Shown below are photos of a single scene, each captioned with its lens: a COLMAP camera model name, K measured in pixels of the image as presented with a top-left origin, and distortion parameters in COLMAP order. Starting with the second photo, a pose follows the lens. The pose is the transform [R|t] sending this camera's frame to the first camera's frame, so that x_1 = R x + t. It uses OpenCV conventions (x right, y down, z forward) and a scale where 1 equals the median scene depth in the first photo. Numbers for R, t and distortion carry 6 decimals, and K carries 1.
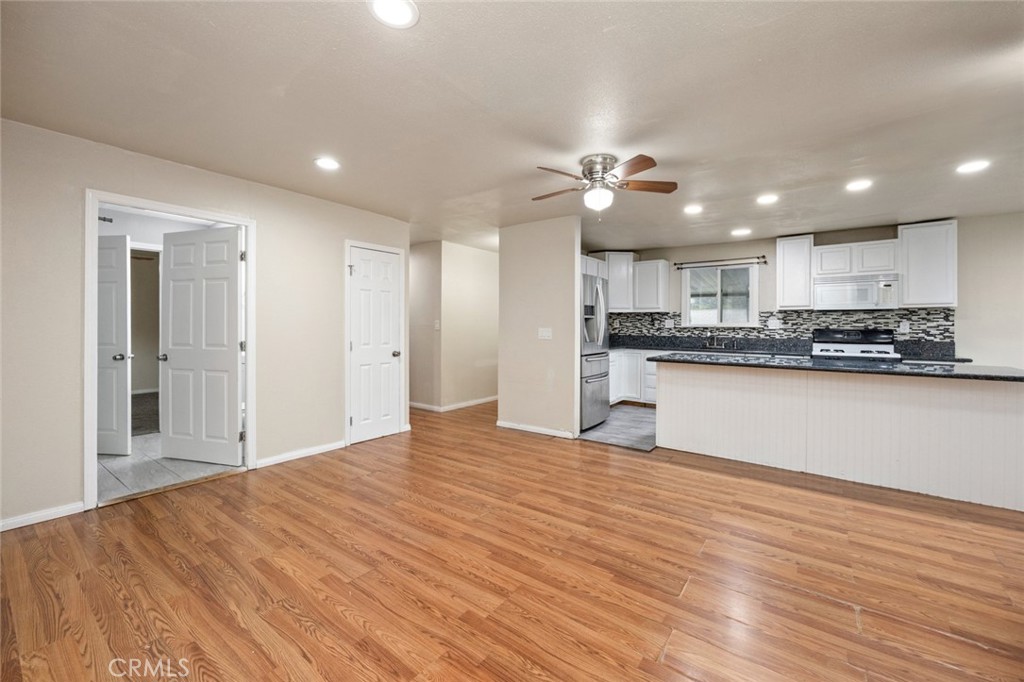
lens RADIAL K [[400.5, 0, 521.4], [0, 400.5, 327.4], [0, 0, 1]] dist [0.001470, 0.000156]
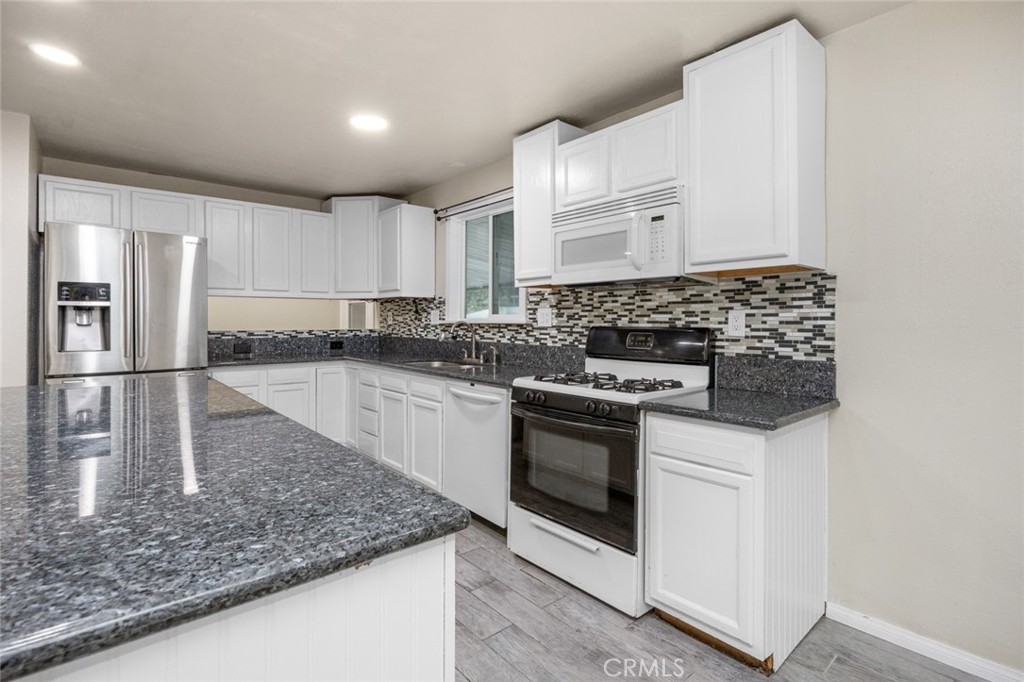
lens RADIAL K [[482.7, 0, 530.5], [0, 482.7, 321.4], [0, 0, 1]] dist [-0.001760, -0.000081]
pose [[0.977647, -0.000740, -0.210250, 0.850236], [-0.000717, 0.999976, -0.006857, 0.001427], [0.210250, 0.006854, 0.977624, 0.480313]]
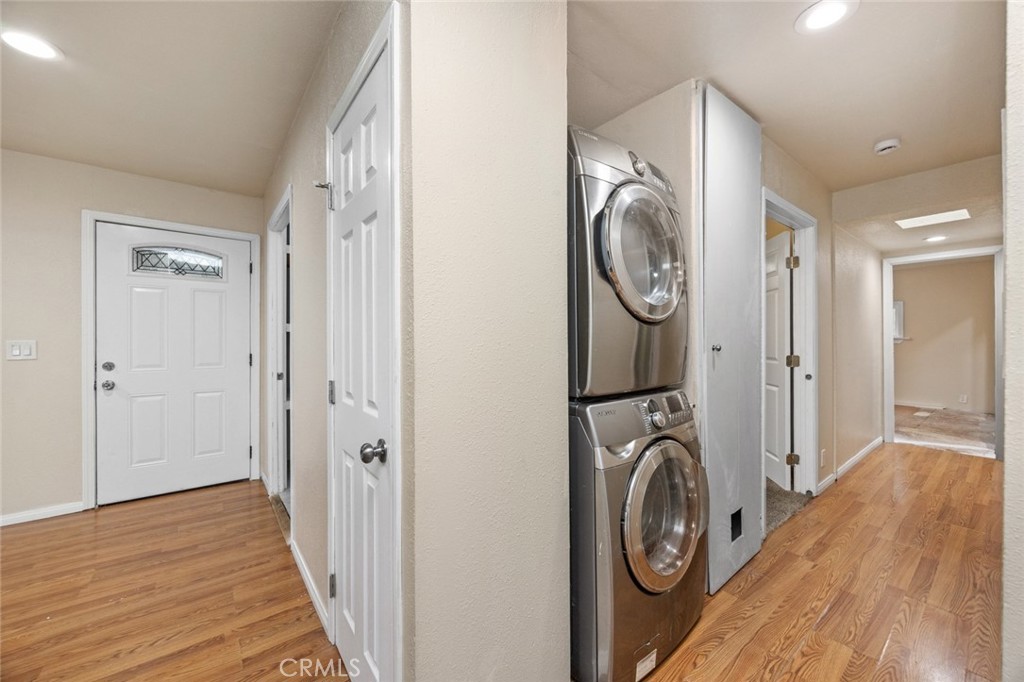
lens RADIAL K [[400.5, 0, 521.4], [0, 400.5, 327.4], [0, 0, 1]] dist [0.001470, 0.000156]
pose [[-0.267000, -0.017869, -0.963531, -0.071015], [-0.005930, 0.999840, -0.016899, -0.011697], [0.963678, 0.001202, -0.267063, 1.078487]]
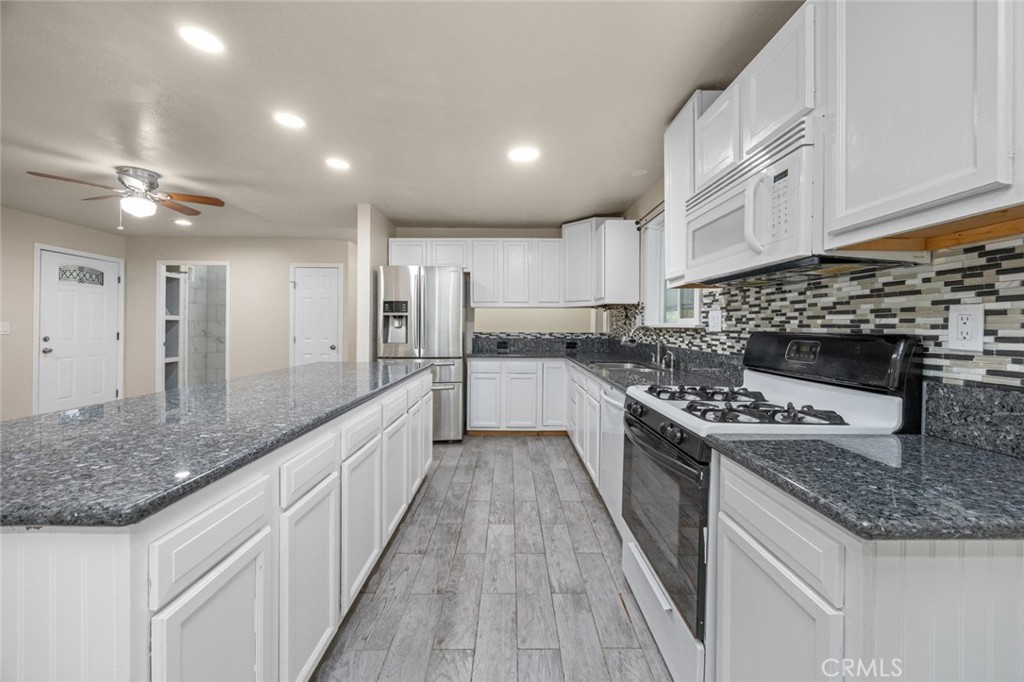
lens RADIAL K [[400.5, 0, 521.4], [0, 400.5, 327.4], [0, 0, 1]] dist [0.001470, 0.000156]
pose [[0.604025, 0.003492, -0.796958, 0.979296], [-0.009757, 0.999948, -0.003014, 0.002937], [0.796905, 0.009597, 0.604028, 0.656303]]
